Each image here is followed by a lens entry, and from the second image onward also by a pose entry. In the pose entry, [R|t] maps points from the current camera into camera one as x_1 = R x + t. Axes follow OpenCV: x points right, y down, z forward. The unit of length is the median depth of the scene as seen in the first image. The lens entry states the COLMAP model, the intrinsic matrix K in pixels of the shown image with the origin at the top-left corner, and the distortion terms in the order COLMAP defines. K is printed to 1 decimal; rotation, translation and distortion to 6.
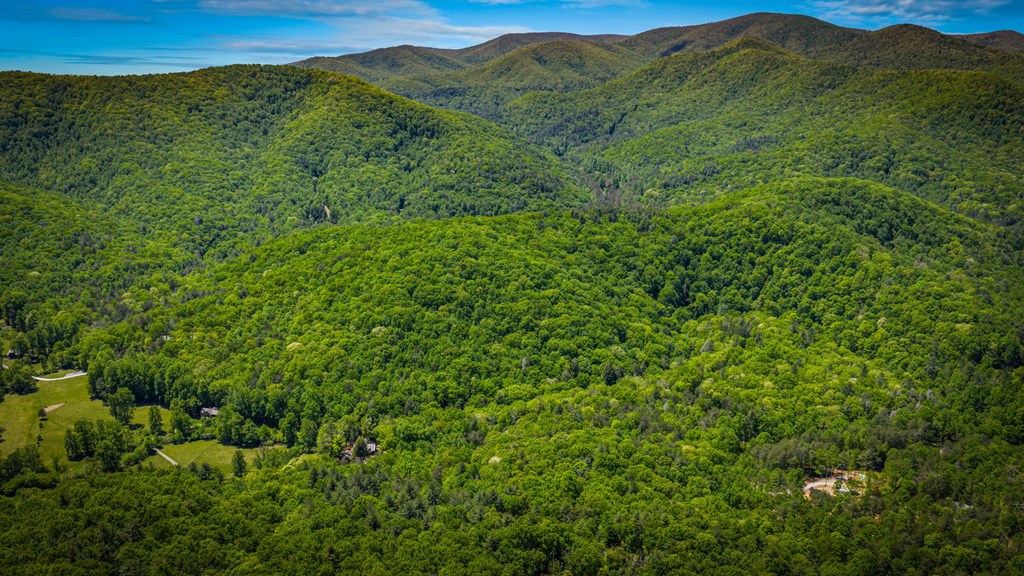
lens RADIAL K [[846.0, 0, 513.4], [0, 846.0, 290.0], [0, 0, 1]] dist [0.014719, -0.038905]
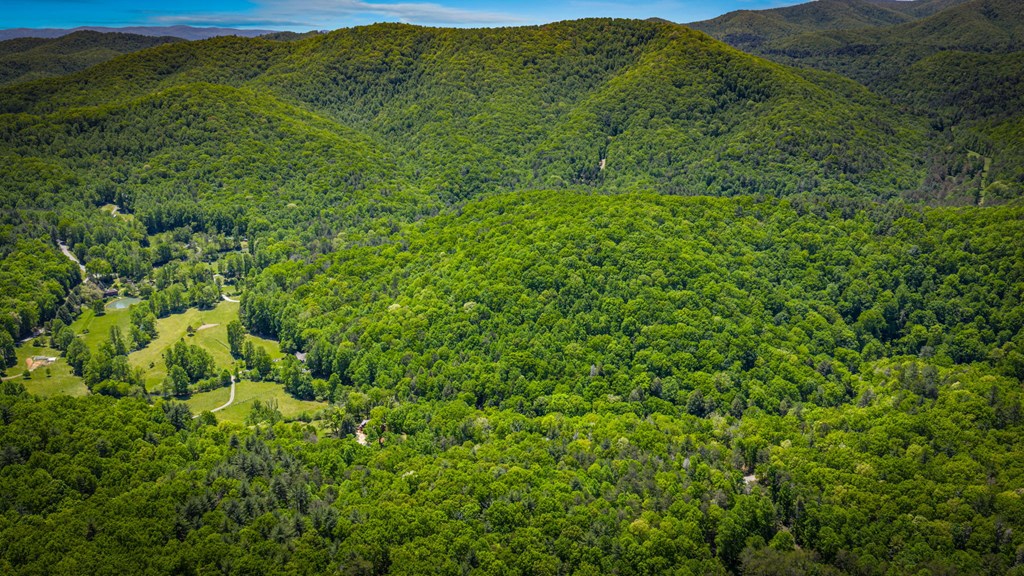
lens RADIAL K [[846.0, 0, 512.3], [0, 846.0, 286.4], [0, 0, 1]] dist [0.014719, -0.038905]
pose [[0.866752, 0.153373, -0.474572, 0.170077], [-0.130824, 0.988139, 0.080413, -0.028999], [0.481276, -0.007613, 0.876536, 0.103279]]
